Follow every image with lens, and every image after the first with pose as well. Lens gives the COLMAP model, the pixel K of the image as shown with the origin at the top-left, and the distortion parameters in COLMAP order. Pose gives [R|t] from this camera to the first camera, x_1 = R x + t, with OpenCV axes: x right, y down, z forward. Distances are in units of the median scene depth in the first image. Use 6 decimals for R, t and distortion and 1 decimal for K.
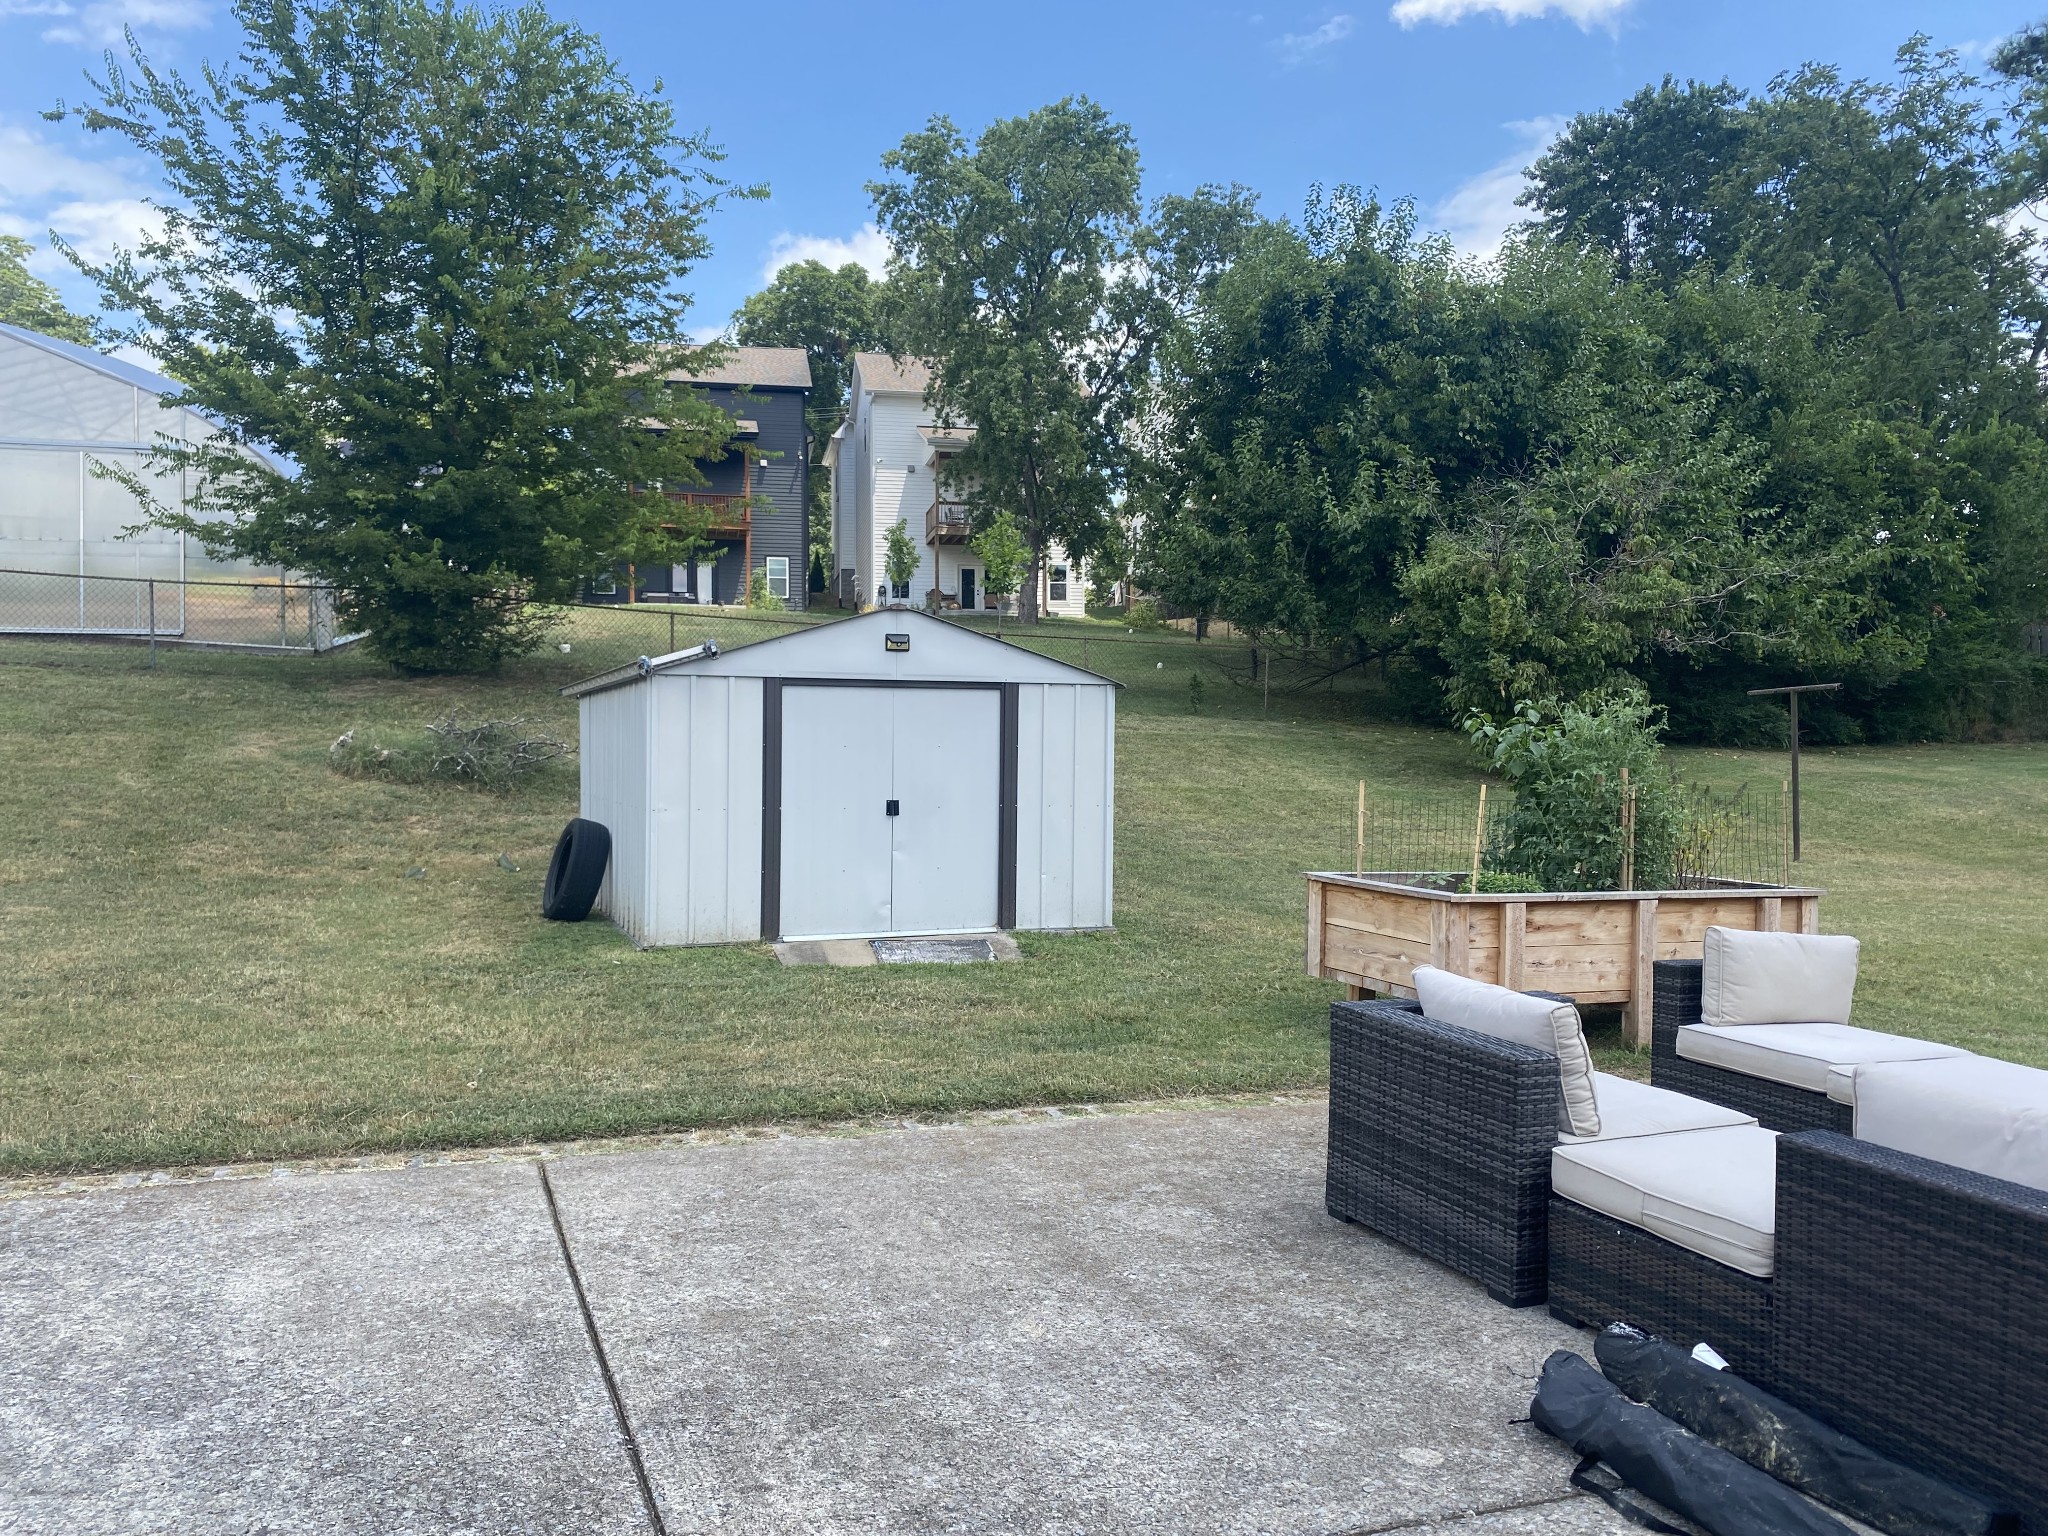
lens RADIAL K [[1593.8, 0, 1024.0], [0, 1593.8, 768.0], [0, 0, 1]] dist [0.058114, -0.094213]
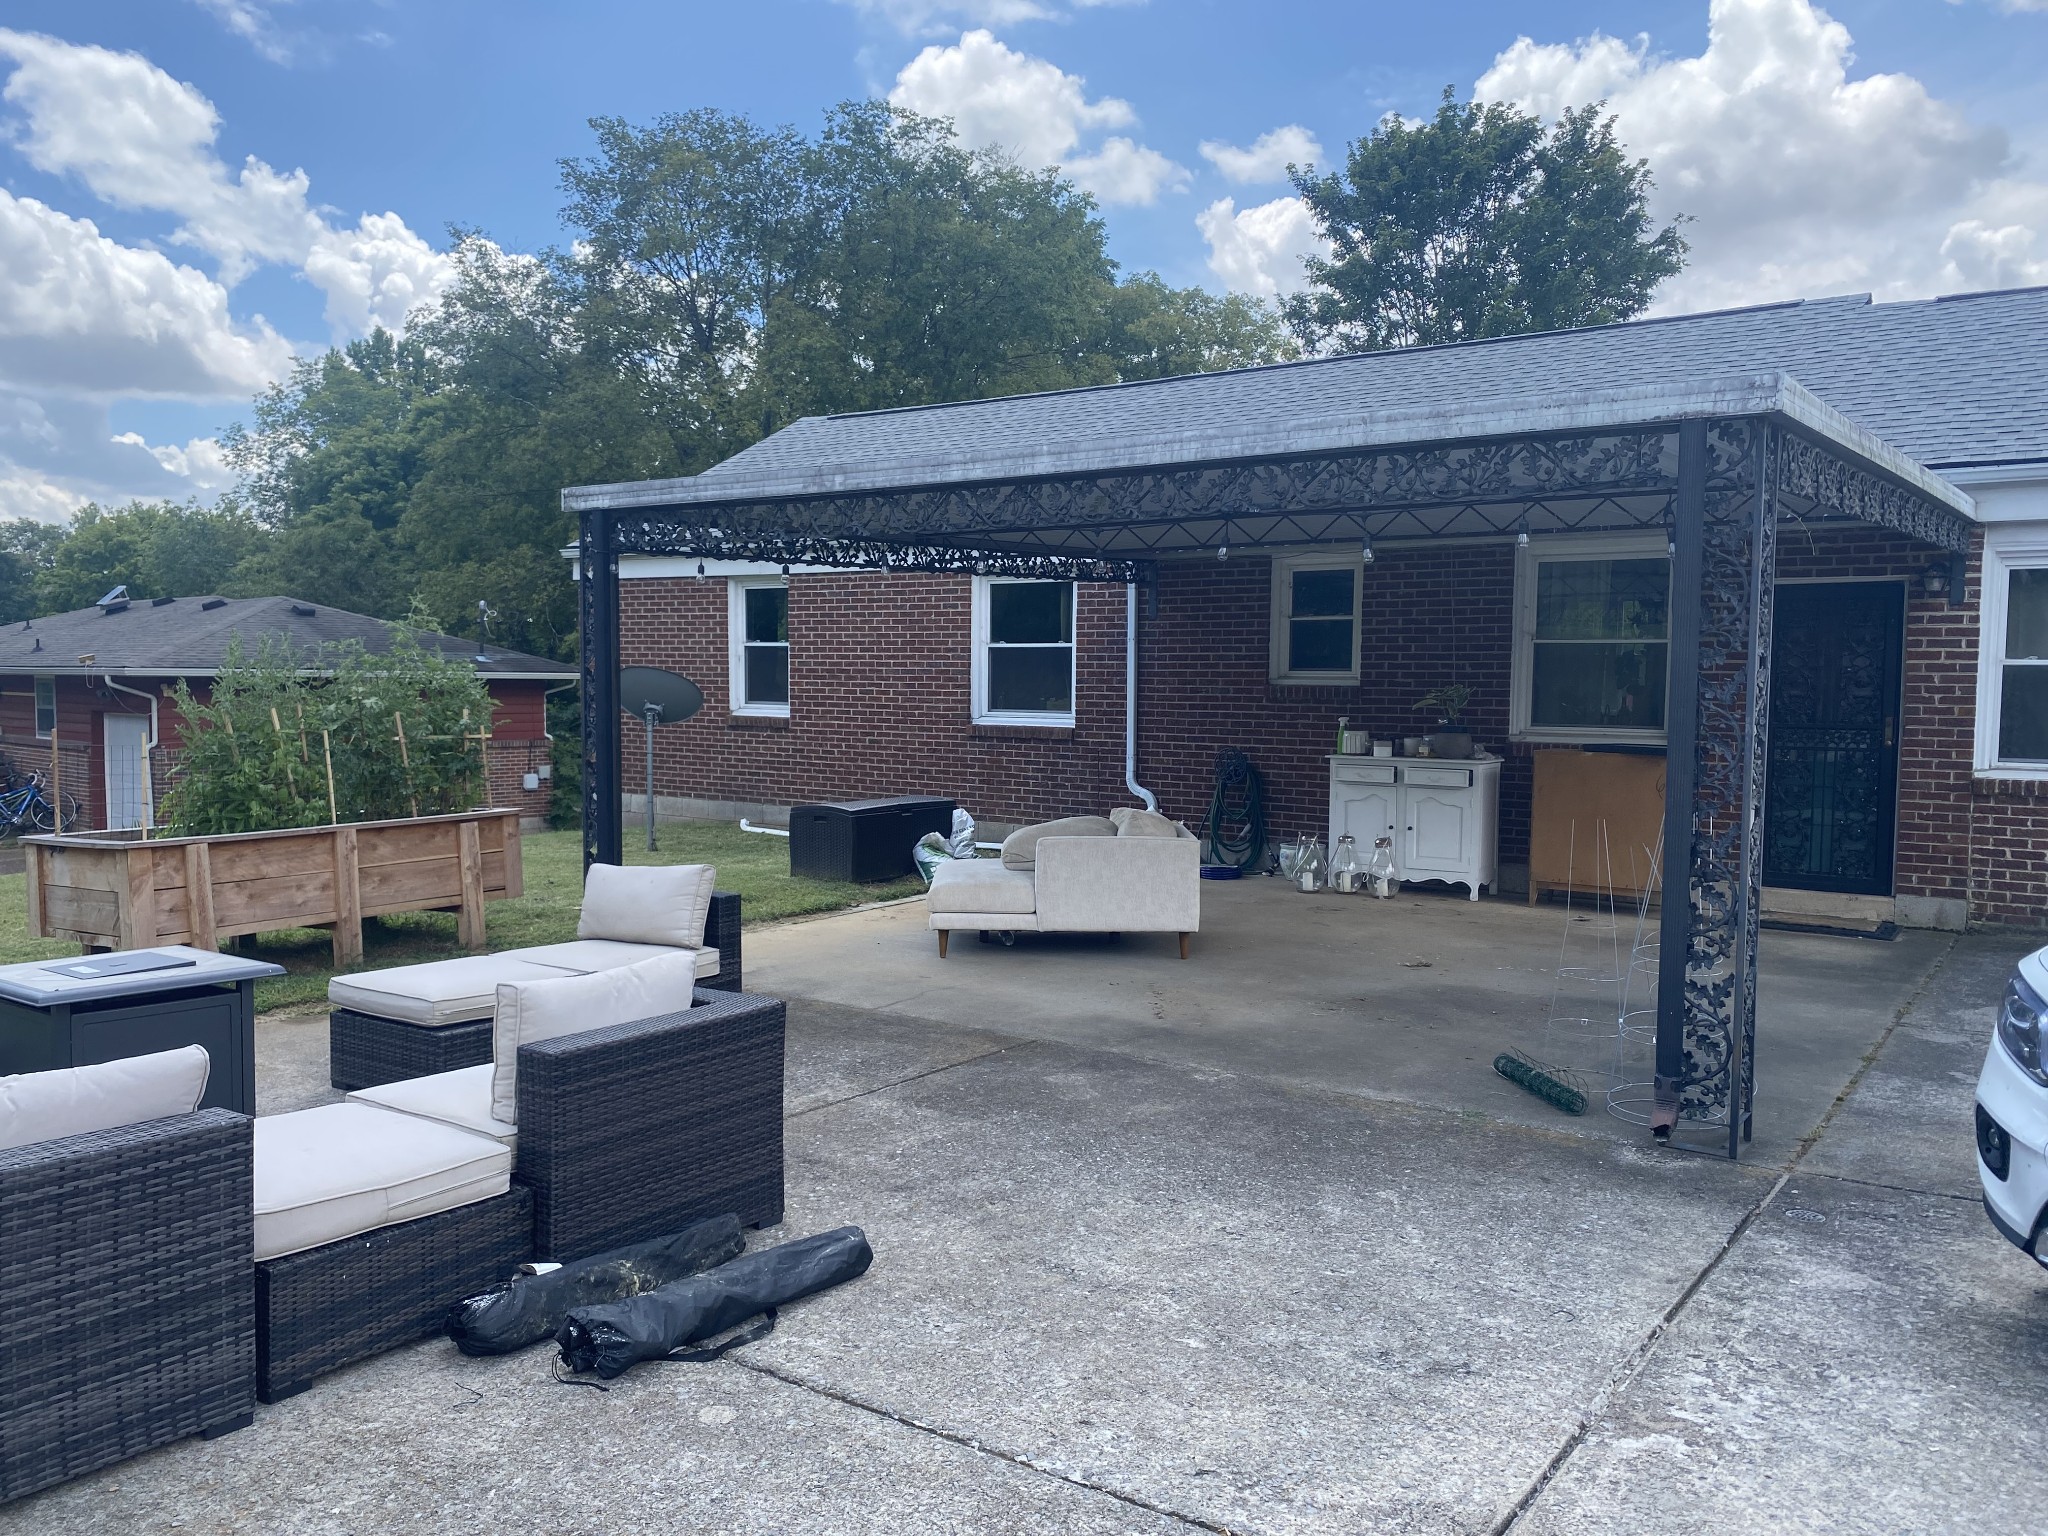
lens RADIAL K [[1593.8, 0, 1024.0], [0, 1593.8, 768.0], [0, 0, 1]] dist [0.058114, -0.094213]
pose [[-0.526304, -0.073383, 0.847124, -0.704341], [-0.003033, 0.996425, 0.084432, -0.081880], [-0.850291, 0.041867, -0.524645, 1.335049]]
